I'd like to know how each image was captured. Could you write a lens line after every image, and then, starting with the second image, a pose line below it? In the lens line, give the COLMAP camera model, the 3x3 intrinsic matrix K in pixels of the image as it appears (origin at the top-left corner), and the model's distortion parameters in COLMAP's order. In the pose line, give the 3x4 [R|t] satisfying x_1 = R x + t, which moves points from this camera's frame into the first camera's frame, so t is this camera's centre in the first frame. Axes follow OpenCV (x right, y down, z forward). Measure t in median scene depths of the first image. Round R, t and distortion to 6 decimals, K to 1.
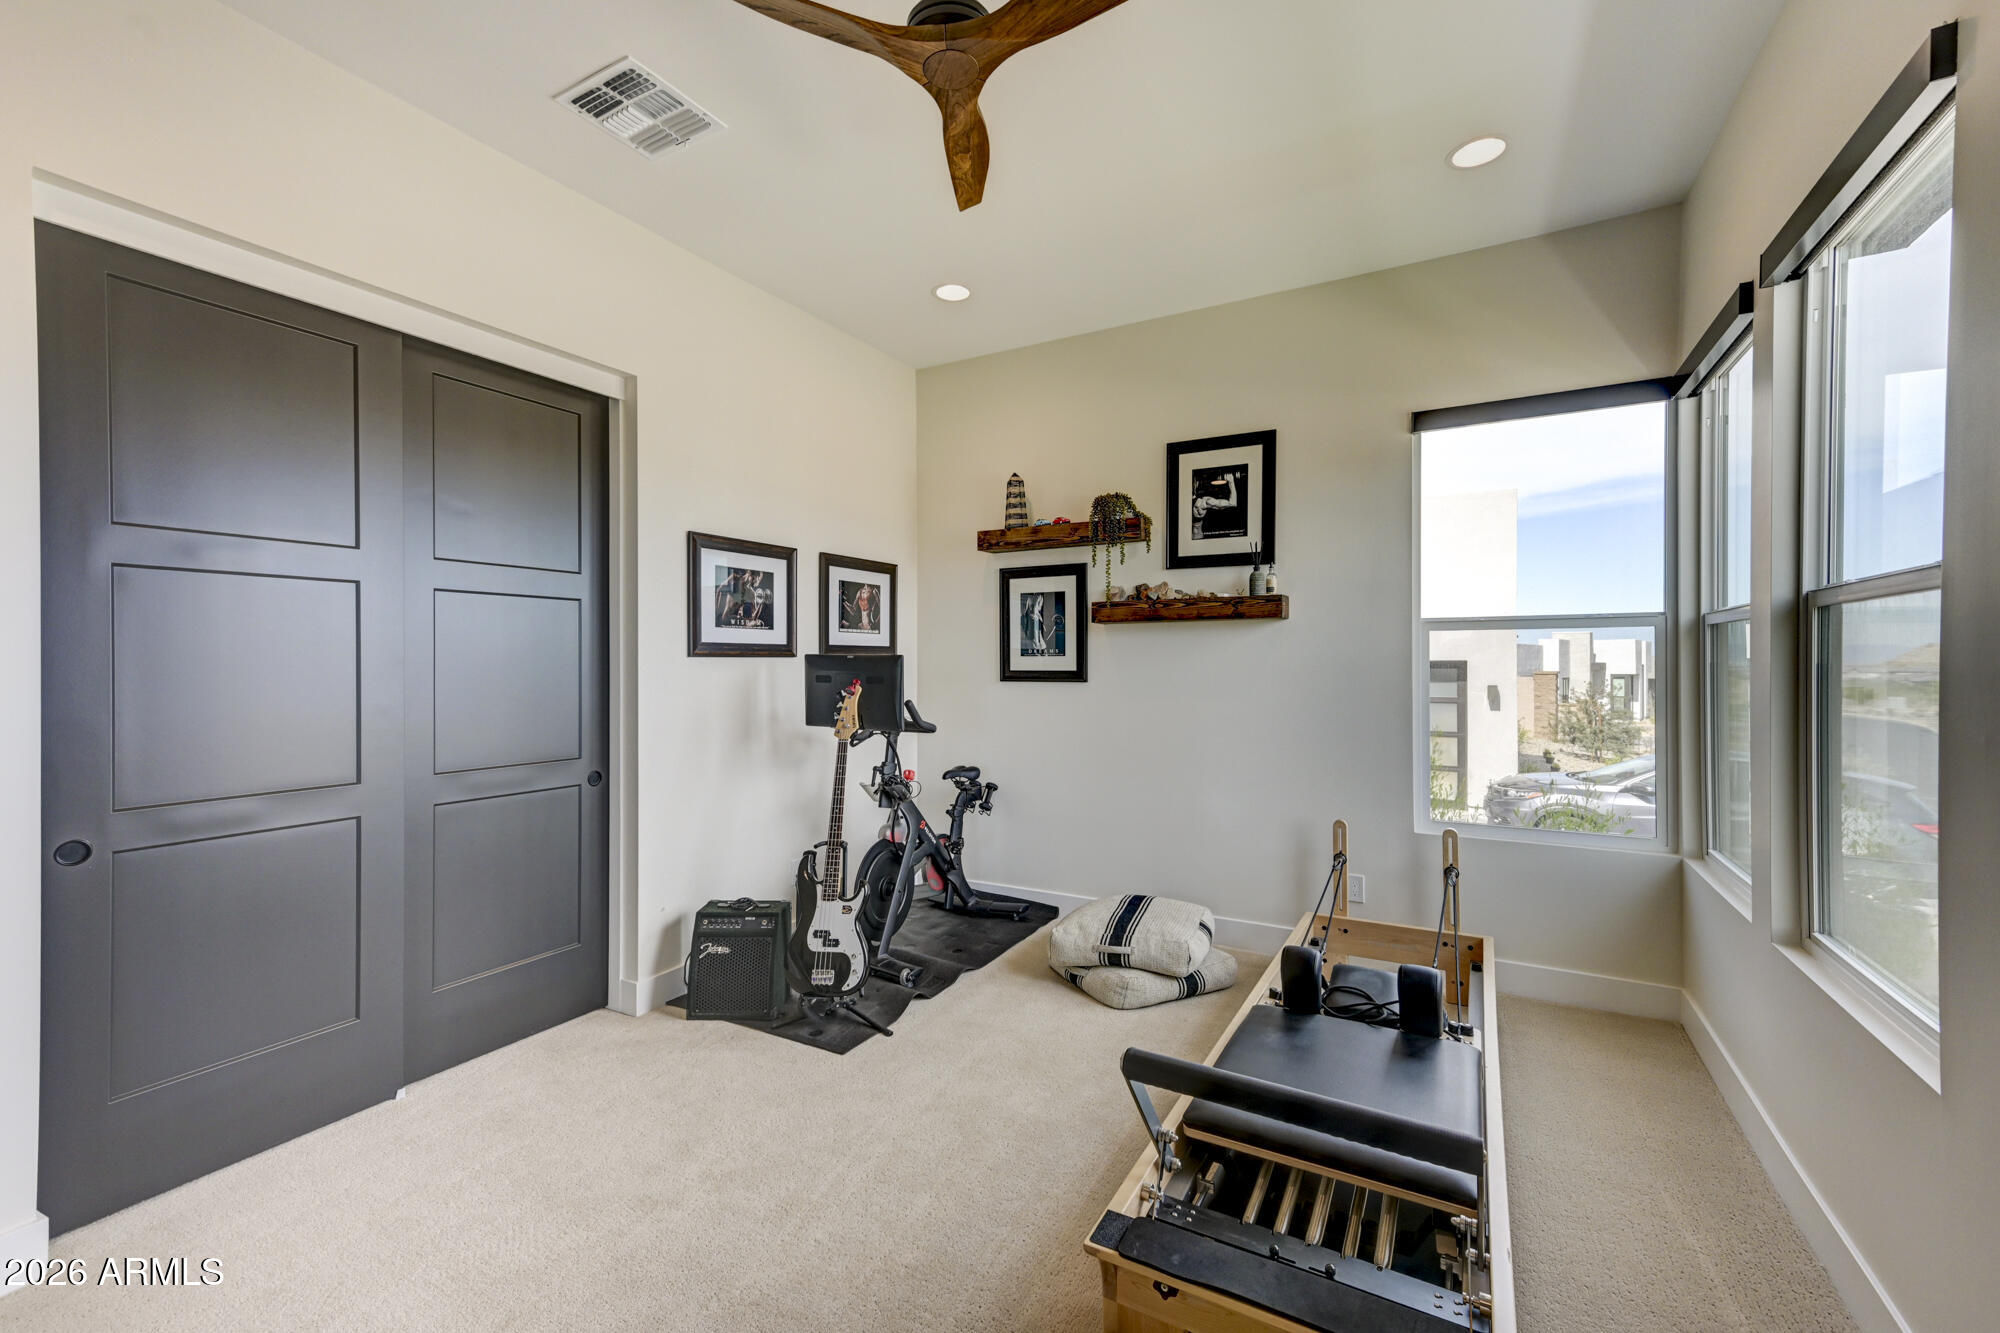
lens RADIAL K [[827.0, 0, 1000.0], [0, 827.0, 666.5], [0, 0, 1]] dist [0.001045, 0.000081]
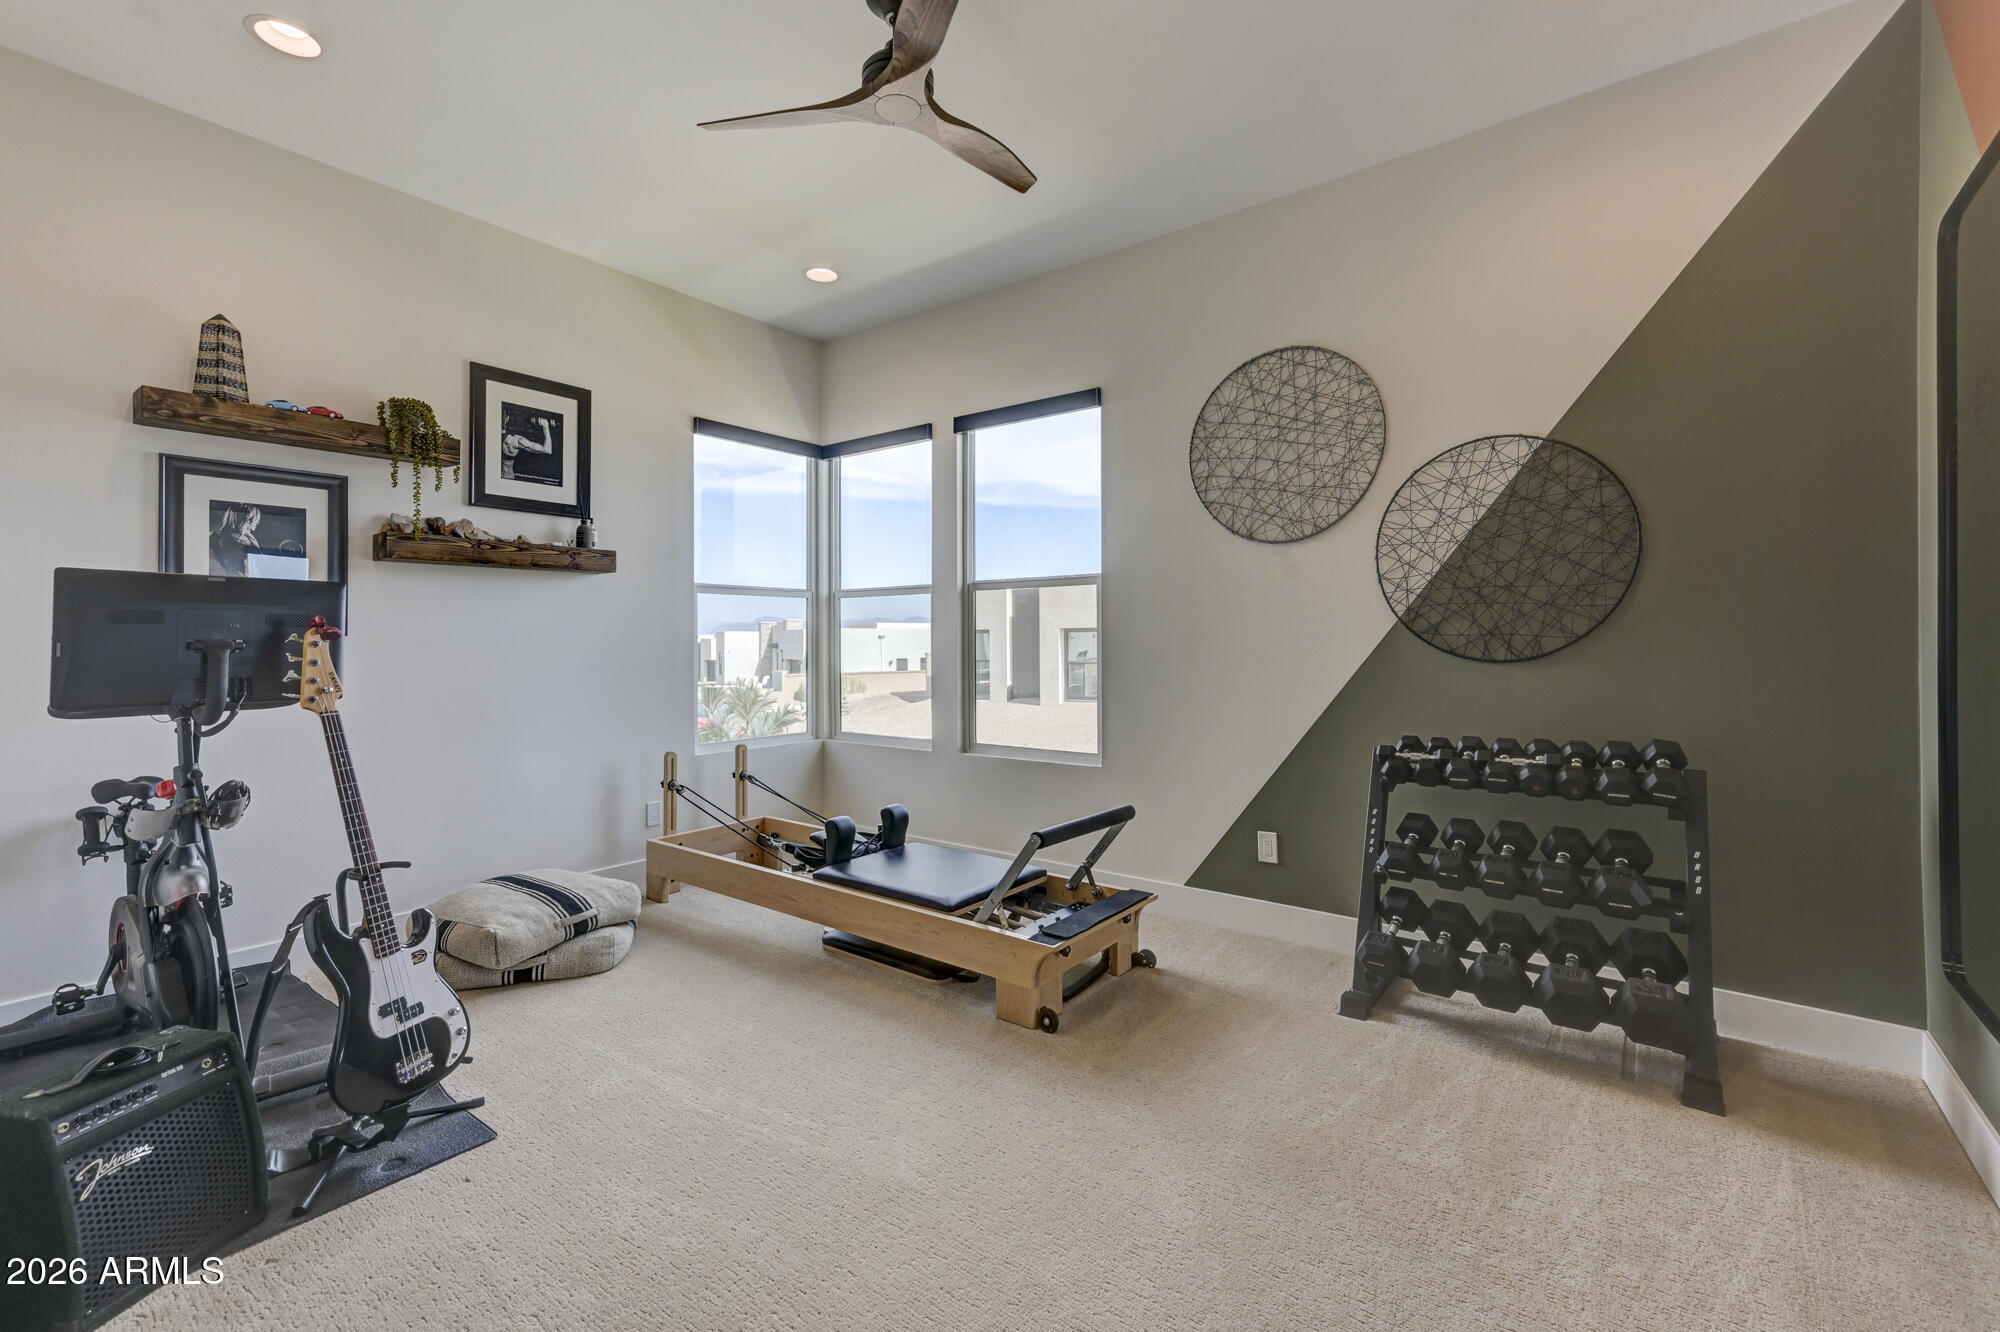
lens RADIAL K [[836.7, 0, 1004.3], [0, 836.7, 641.7], [0, 0, 1]] dist [0.001195, 0.000155]
pose [[0.142865, -0.000667, 0.989742, -0.606582], [0.008781, 0.999961, -0.000593, 0.032194], [-0.989703, 0.008776, 0.142865, 0.328073]]
